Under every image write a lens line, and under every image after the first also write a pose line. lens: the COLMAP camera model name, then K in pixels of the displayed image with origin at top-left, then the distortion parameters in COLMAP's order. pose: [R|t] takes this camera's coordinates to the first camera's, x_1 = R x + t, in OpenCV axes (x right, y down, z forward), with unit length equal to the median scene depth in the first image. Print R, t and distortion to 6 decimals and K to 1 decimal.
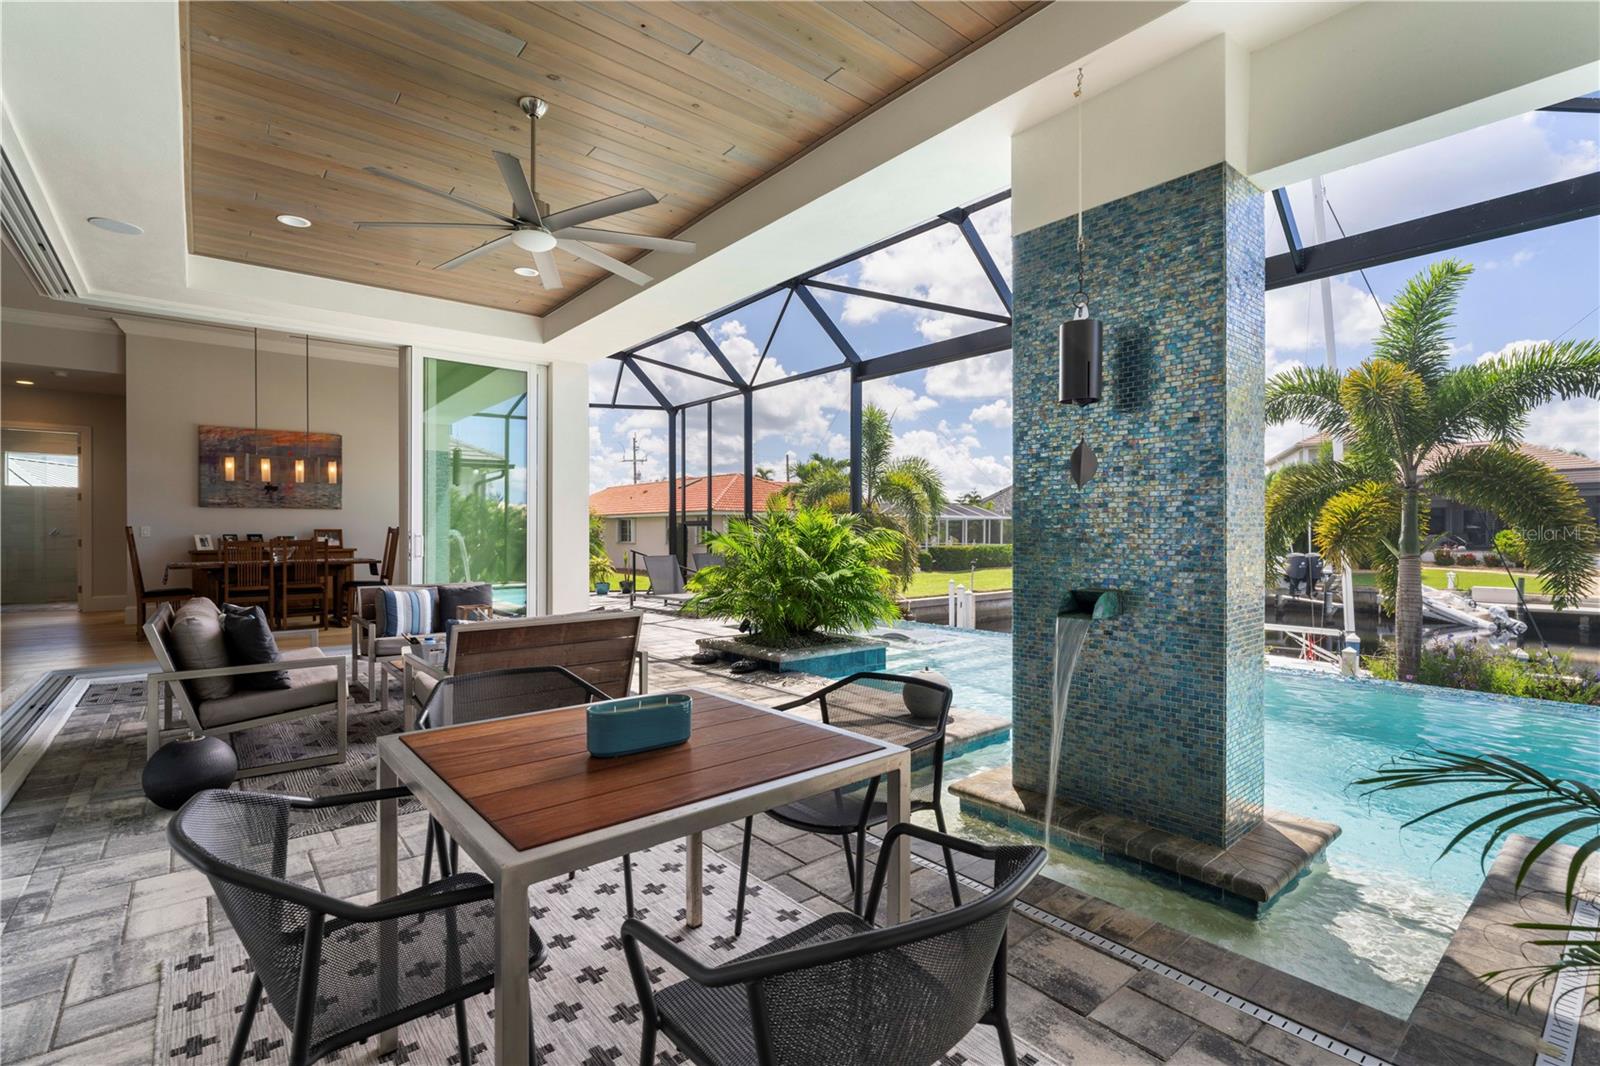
lens RADIAL K [[727.8, 0, 800.2], [0, 727.8, 538.8], [0, 0, 1]] dist [-0.004643, -0.000381]
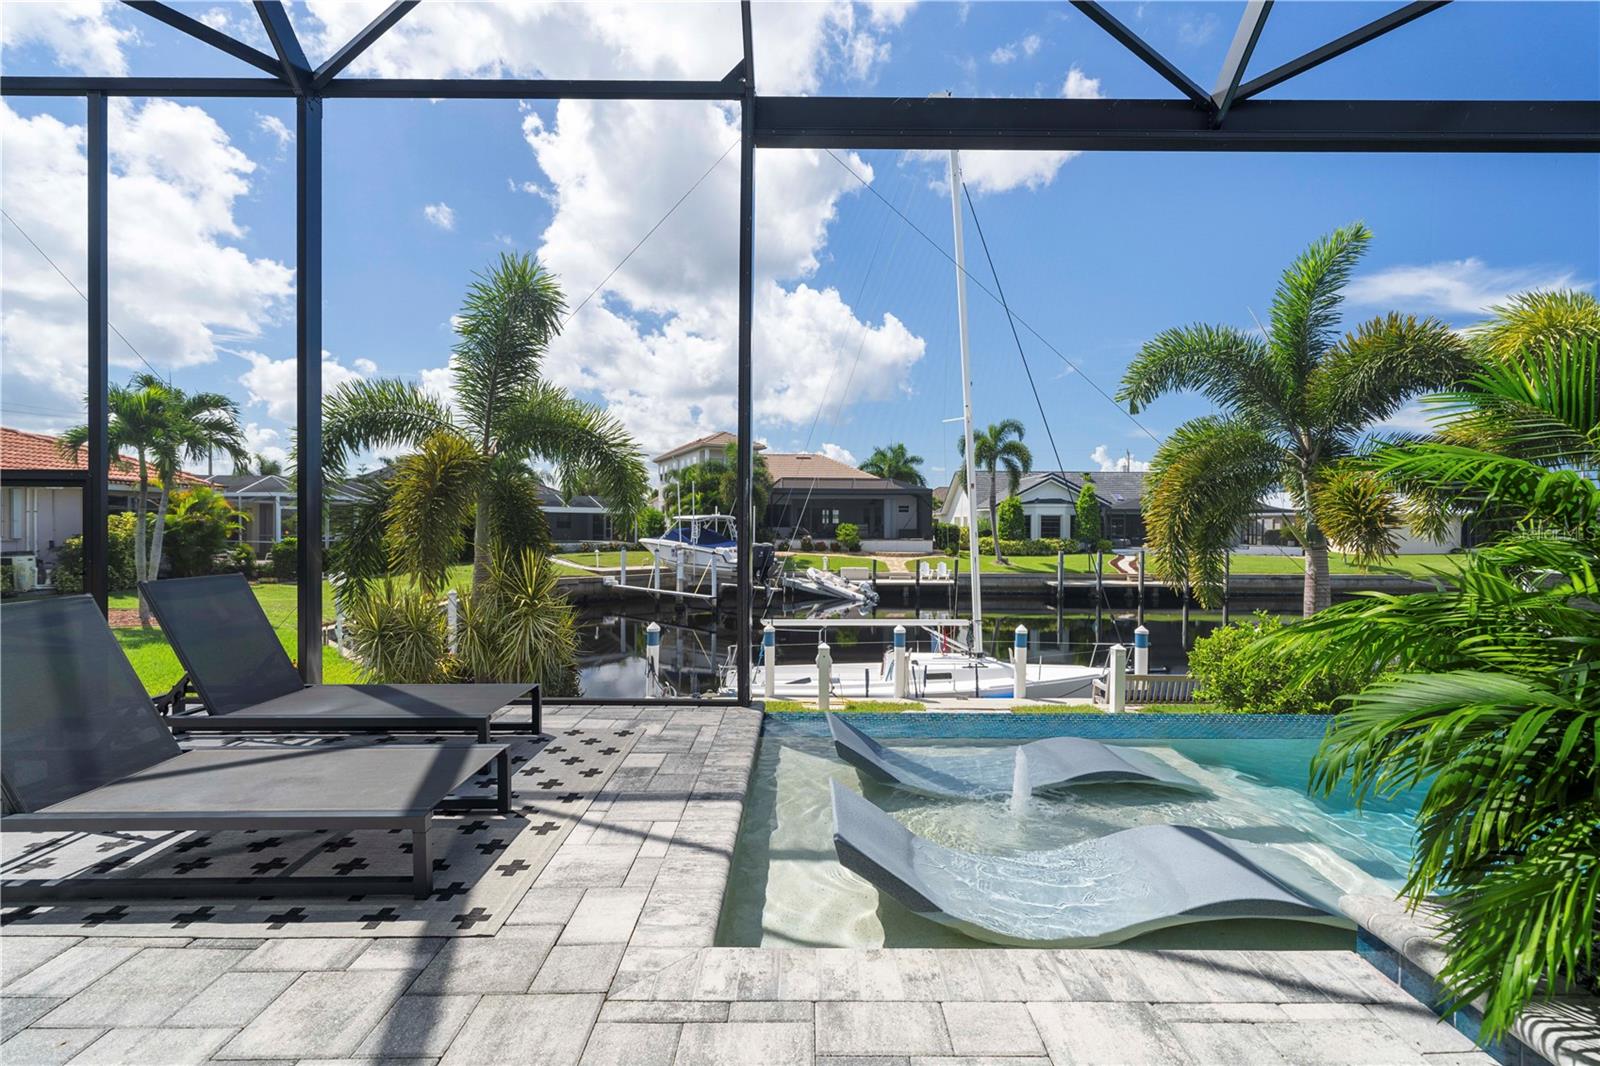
lens RADIAL K [[718.7, 0, 802.9], [0, 718.7, 532.9], [0, 0, 1]] dist [-0.003792, 0.000579]
pose [[0.640220, -0.004078, 0.768181, -0.698624], [0.001735, 0.999991, 0.003862, 0.007226], [-0.768190, -0.001140, 0.640221, 2.345090]]
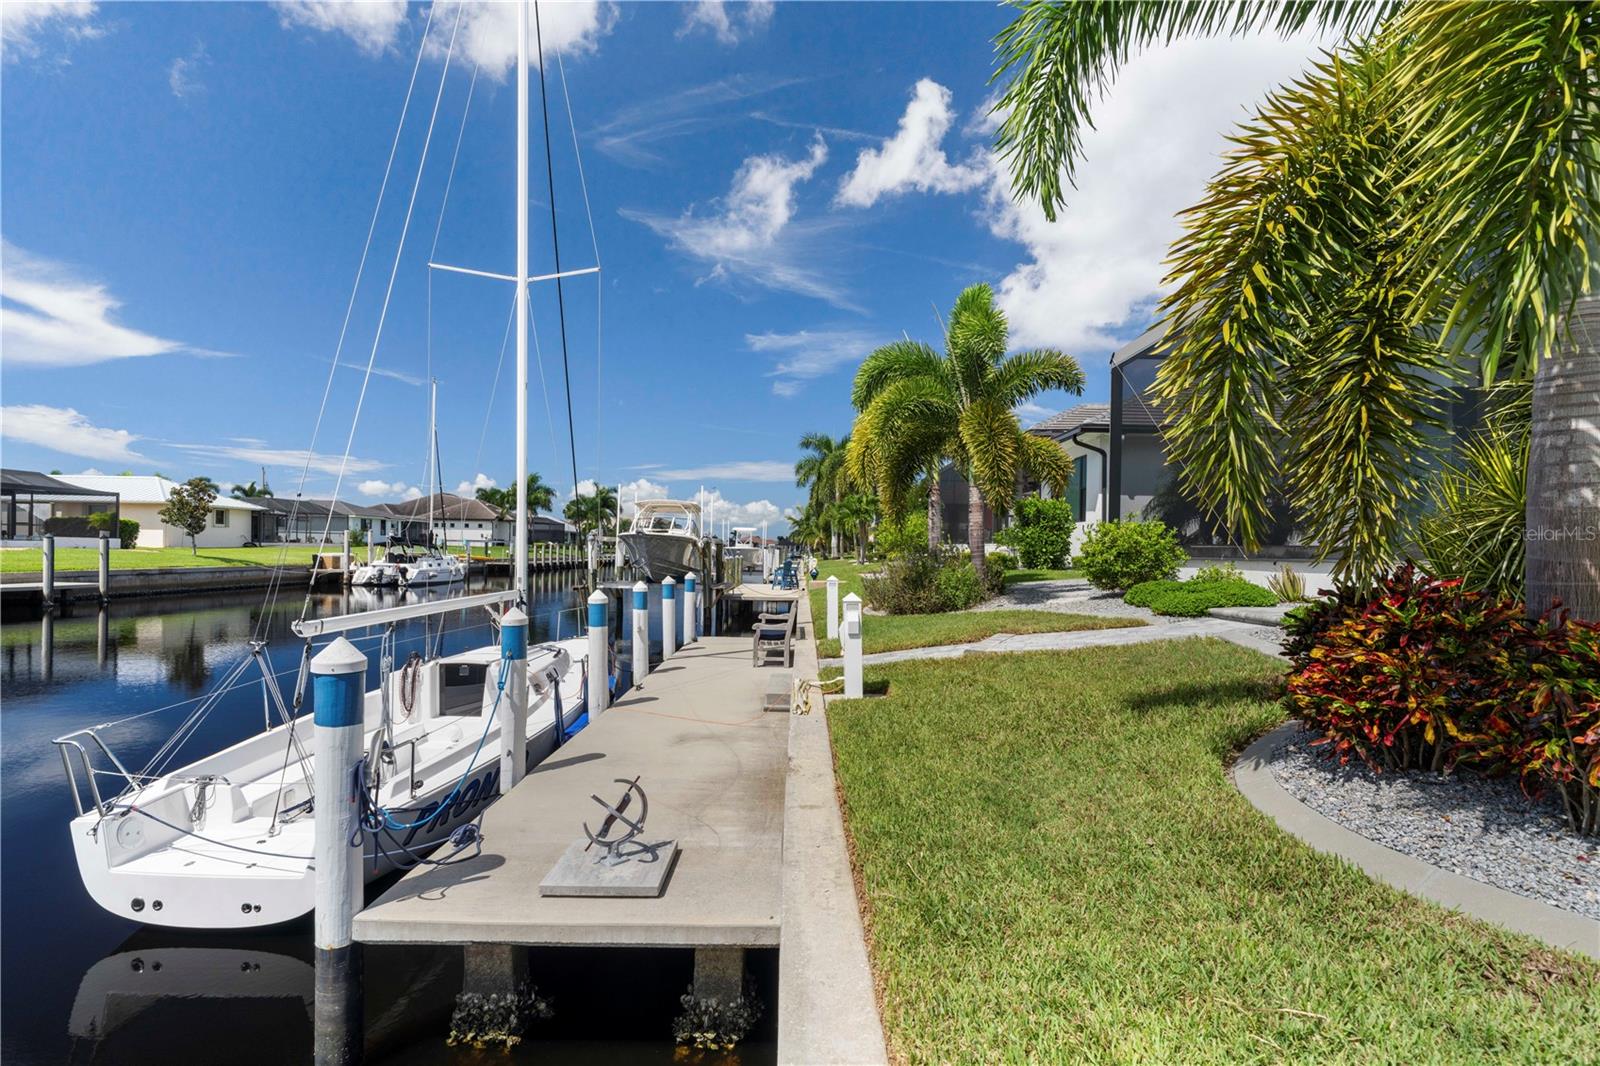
lens RADIAL K [[724.5, 0, 797.7], [0, 724.5, 551.9], [0, 0, 1]] dist [-0.001069, 0.000118]
pose [[-0.774731, -0.013192, 0.632153, 0.551550], [-0.009373, 0.999912, 0.009379, 0.350509], [-0.632221, 0.001341, -0.774787, 5.838680]]
